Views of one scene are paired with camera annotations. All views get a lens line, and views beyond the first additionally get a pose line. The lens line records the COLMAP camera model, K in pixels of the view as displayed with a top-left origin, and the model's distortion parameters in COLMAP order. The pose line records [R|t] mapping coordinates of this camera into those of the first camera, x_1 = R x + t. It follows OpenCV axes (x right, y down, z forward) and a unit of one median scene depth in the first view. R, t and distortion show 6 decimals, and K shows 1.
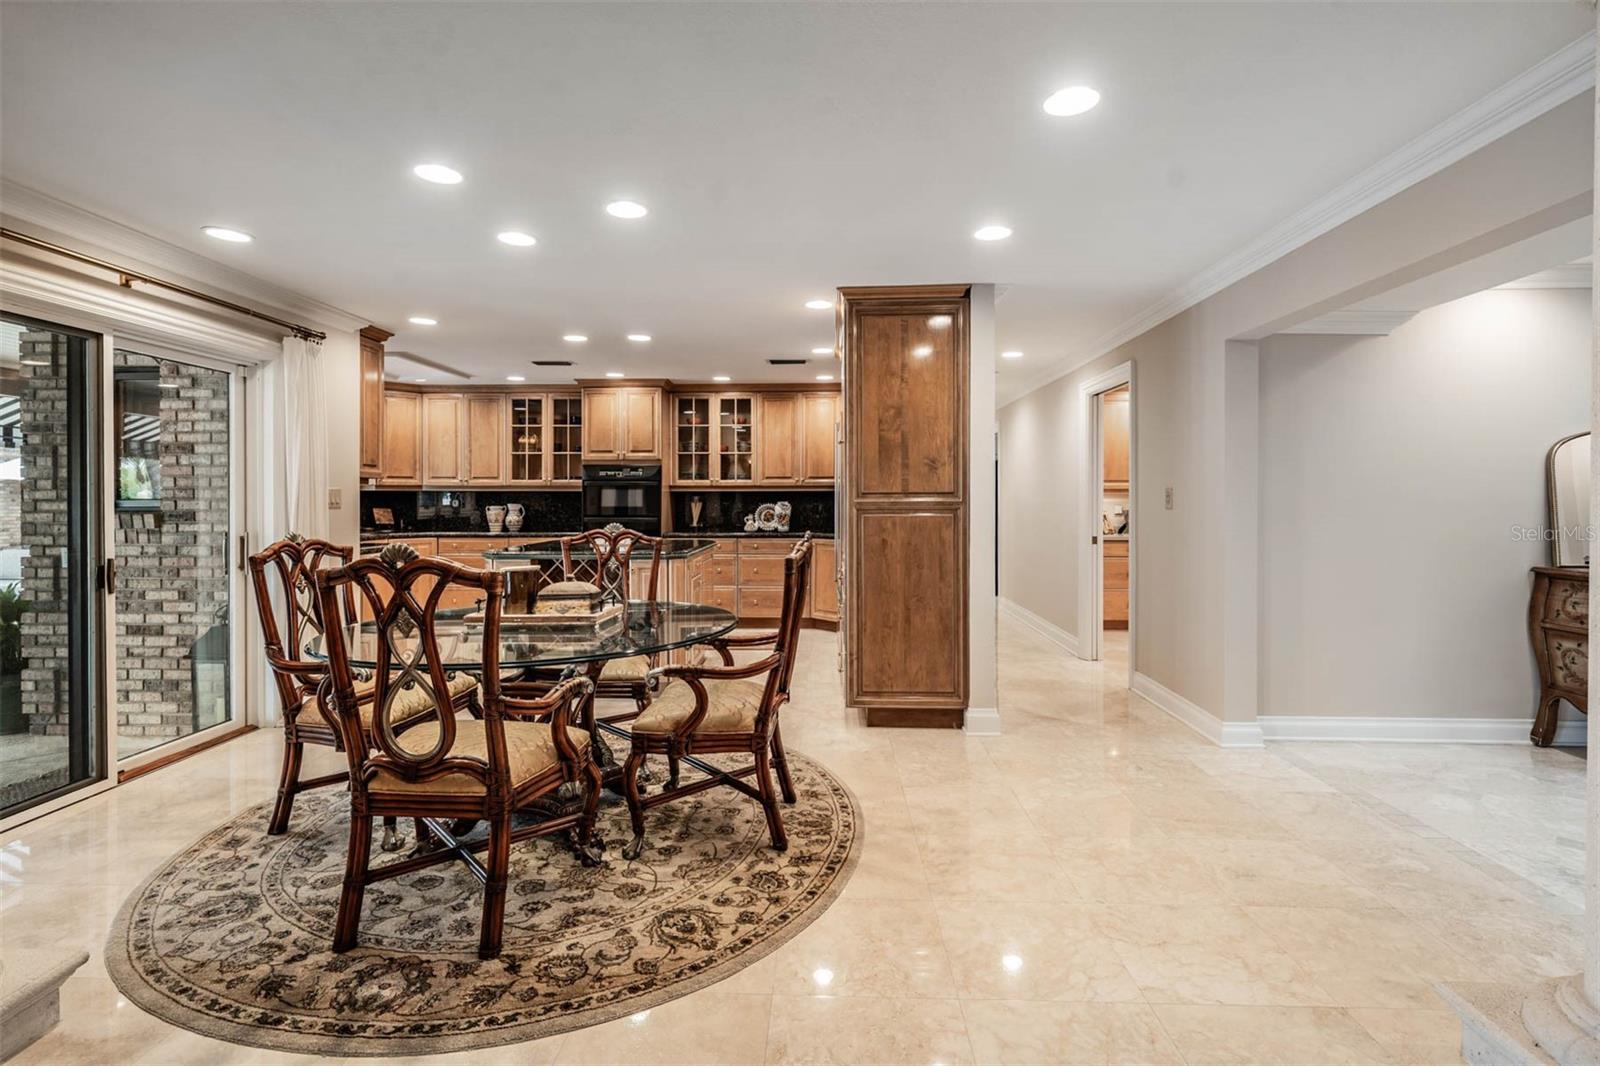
lens RADIAL K [[753.2, 0, 797.1], [0, 753.2, 504.0], [0, 0, 1]] dist [0.000278, -0.000651]
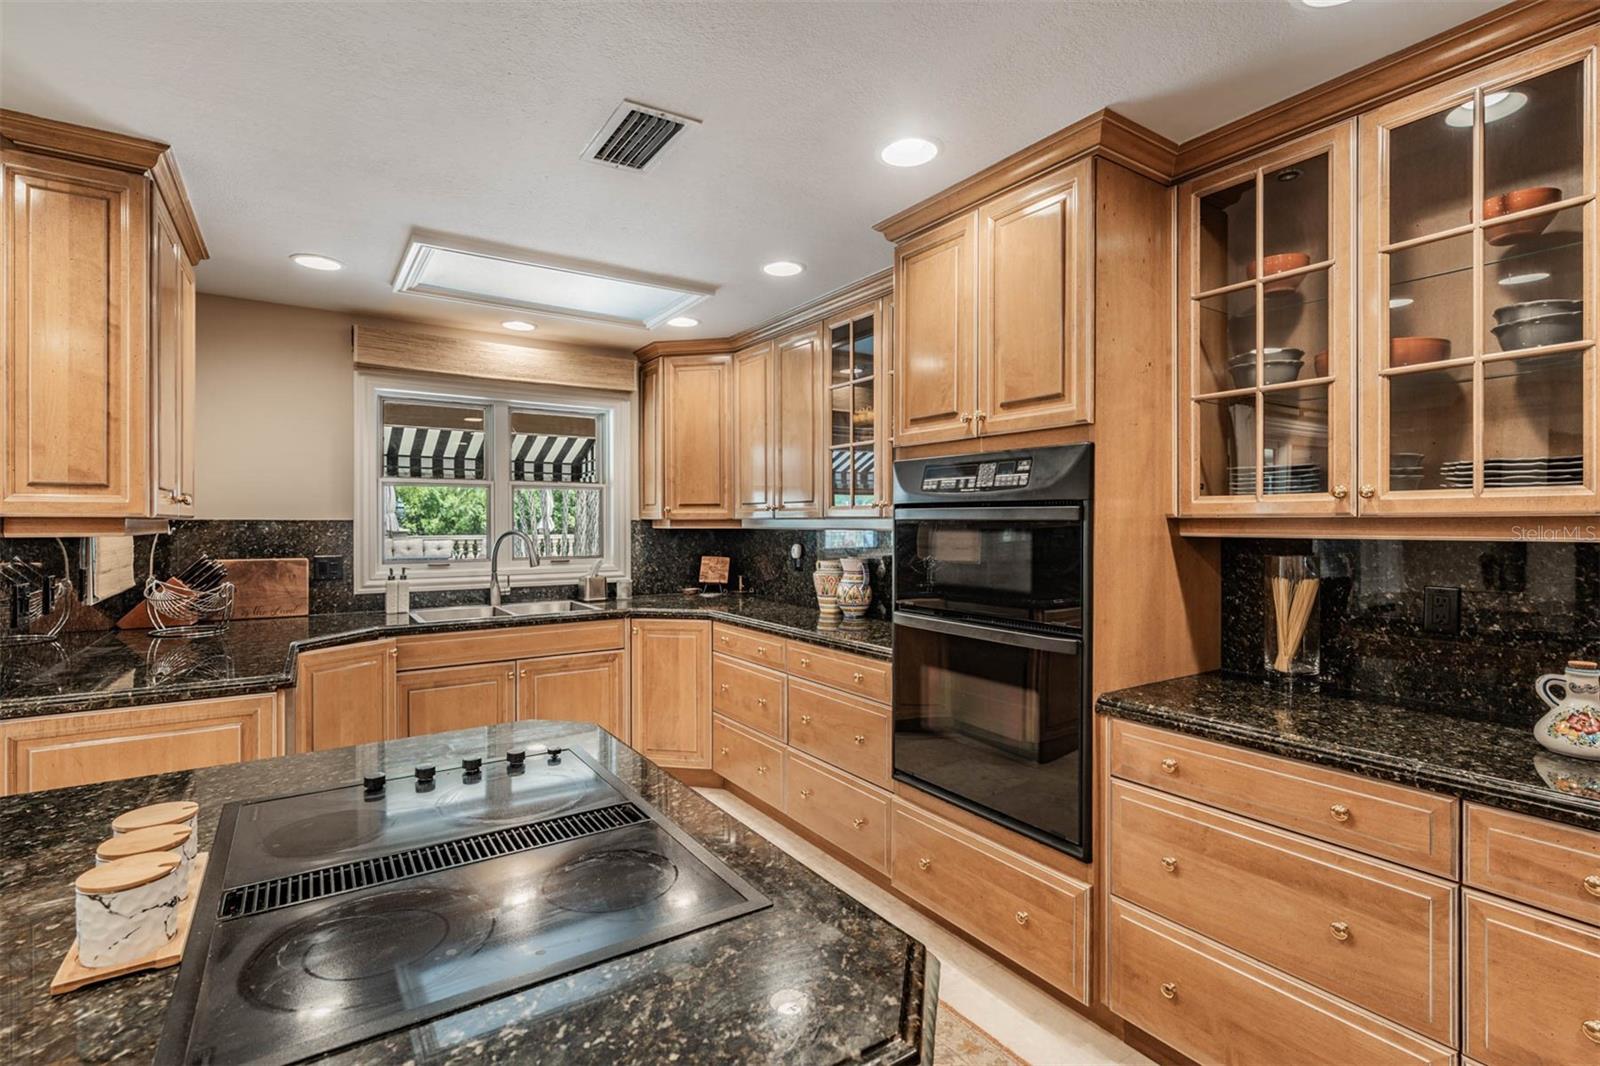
lens RADIAL K [[744.7, 0, 797.7], [0, 744.7, 524.6], [0, 0, 1]] dist [-0.000110, -0.000406]
pose [[0.584550, 0.002666, -0.811354, -0.045591], [-0.002397, 0.999996, 0.001559, -0.040686], [0.811354, 0.001033, 0.584554, 1.356187]]
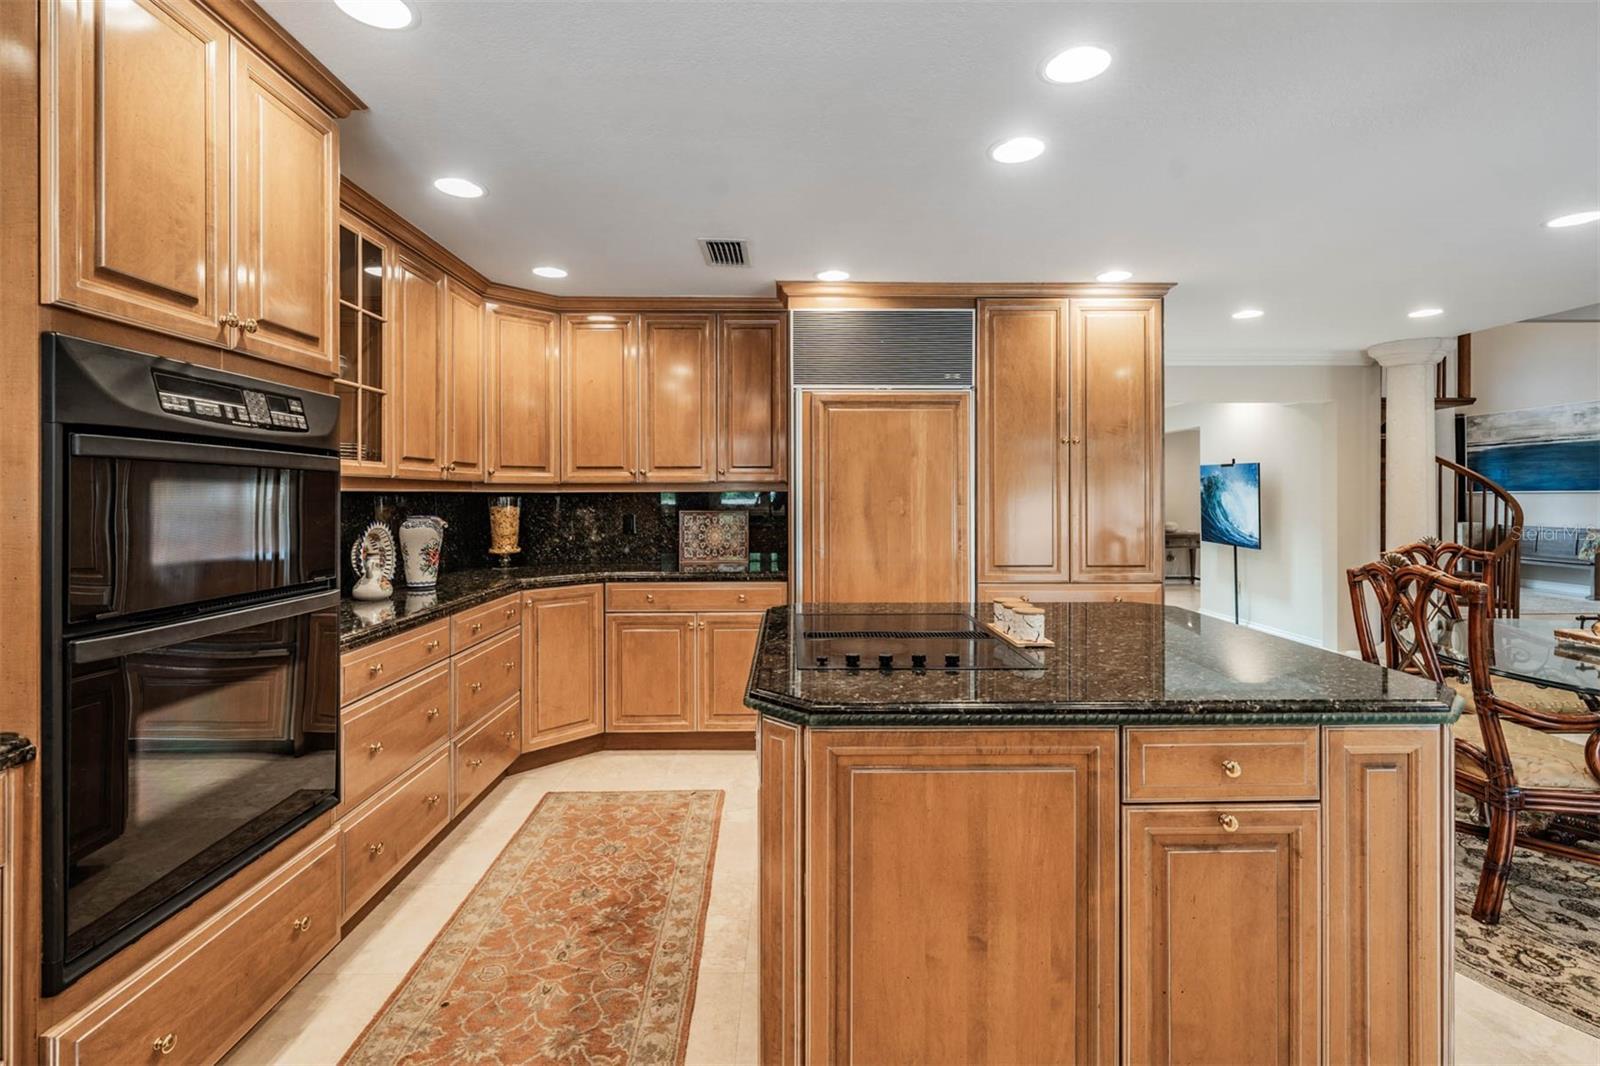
lens RADIAL K [[718.1, 0, 798.2], [0, 718.1, 511.2], [0, 0, 1]] dist [-0.000543, 0.000118]
pose [[-0.044266, -0.019716, 0.998825, -0.812223], [0.006381, 0.999779, 0.020017, -0.025248], [-0.998999, 0.007260, -0.044130, 1.504544]]
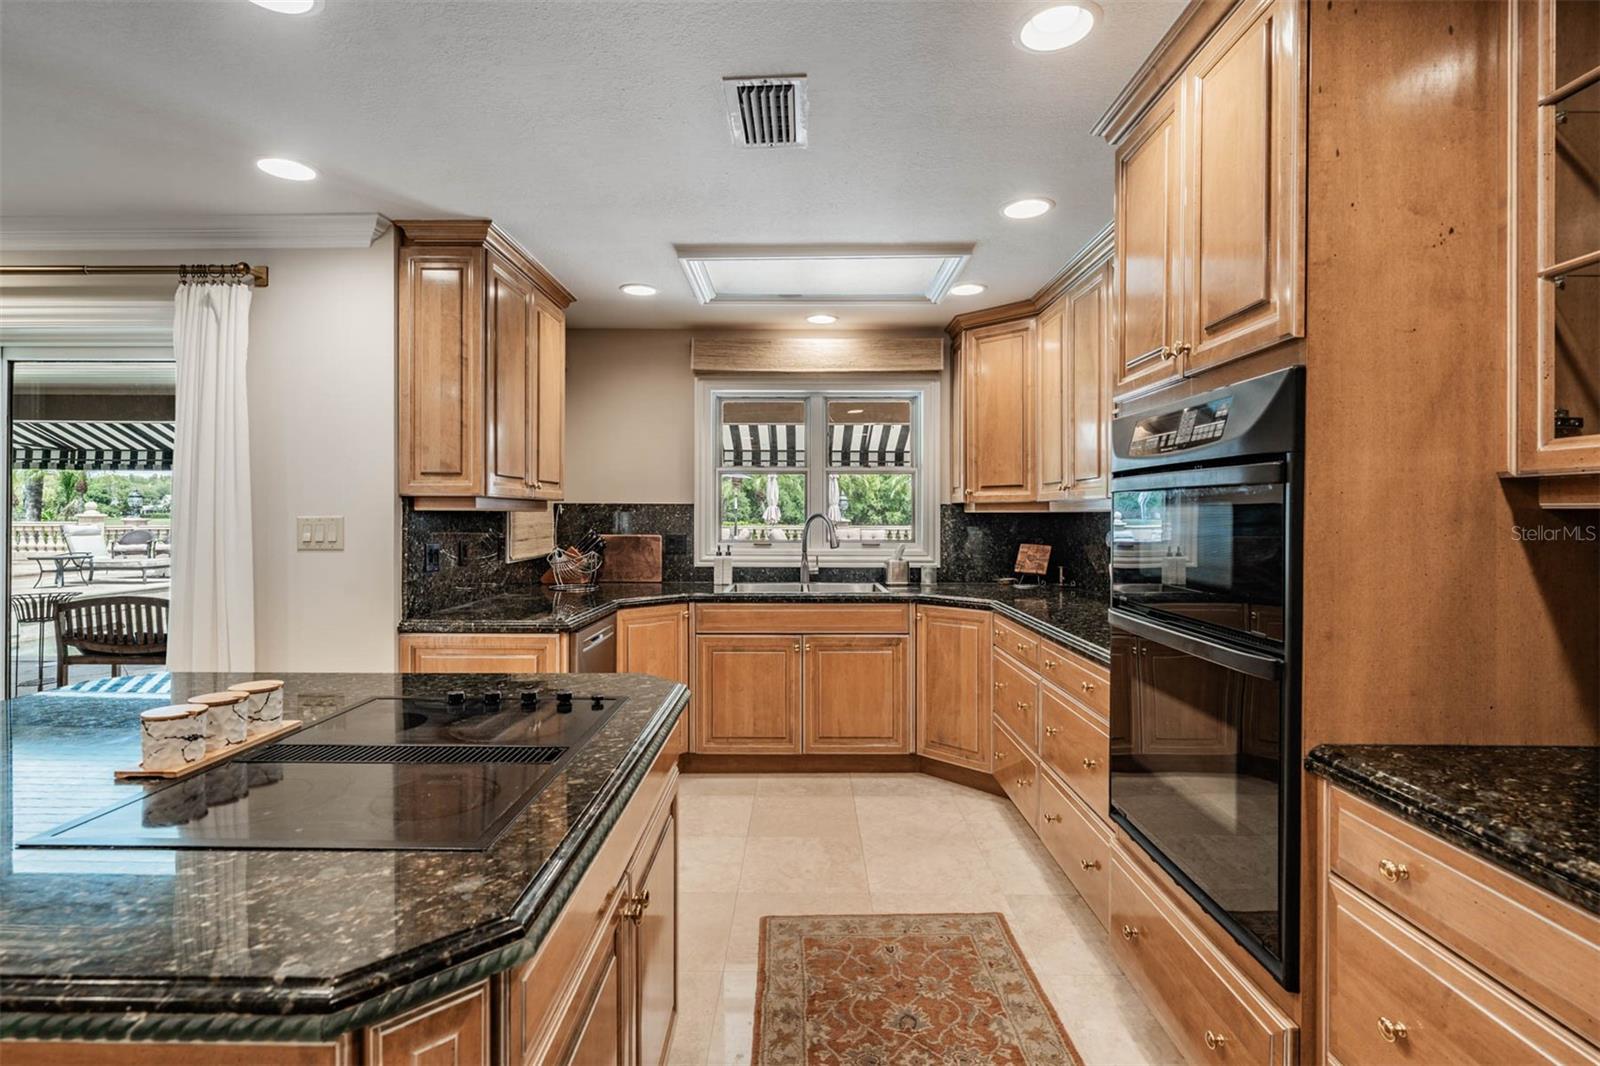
lens RADIAL K [[759.8, 0, 792.1], [0, 759.8, 521.5], [0, 0, 1]] dist [0.000618, -0.000205]
pose [[0.024090, 0.008368, -0.999675, -0.001631], [-0.005517, 0.999951, 0.008237, -0.027890], [0.999695, 0.005317, 0.024135, 1.562777]]
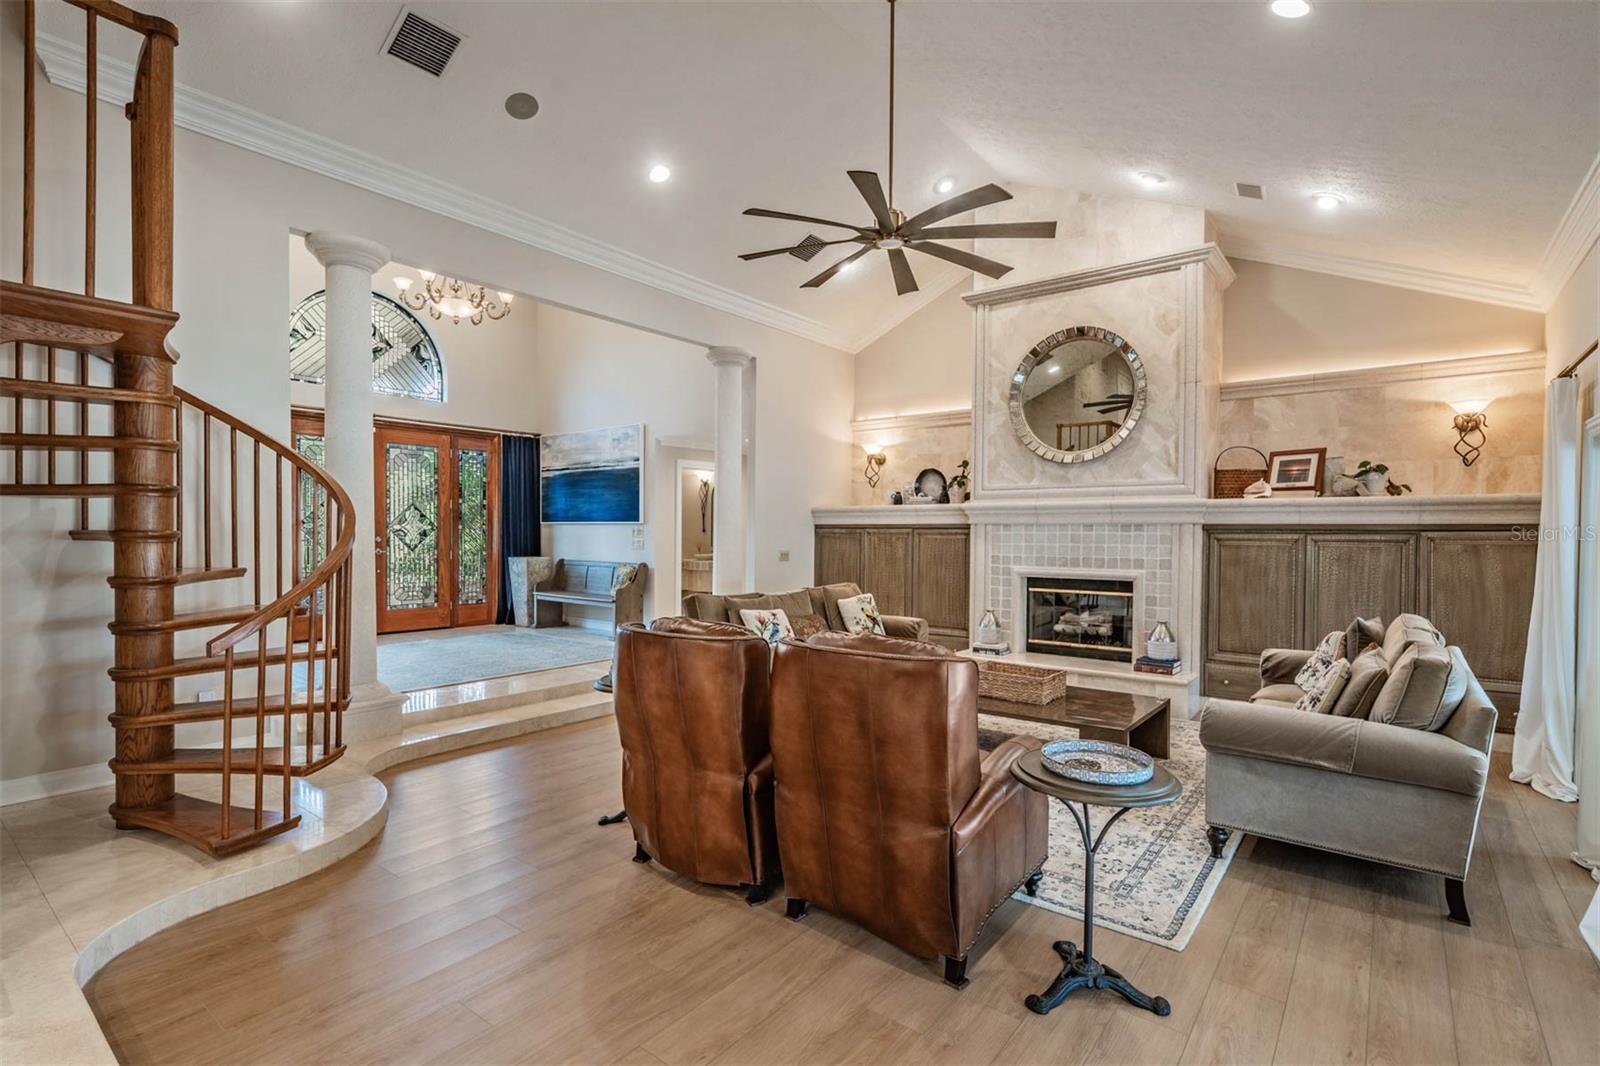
lens RADIAL K [[760.9, 0, 796.9], [0, 760.9, 544.8], [0, 0, 1]] dist [0.001875, 0.000015]
pose [[-0.806879, -0.014787, 0.590531, -0.379368], [-0.004173, 0.999804, 0.019334, -0.005391], [-0.590702, 0.013136, -0.806783, 0.371633]]
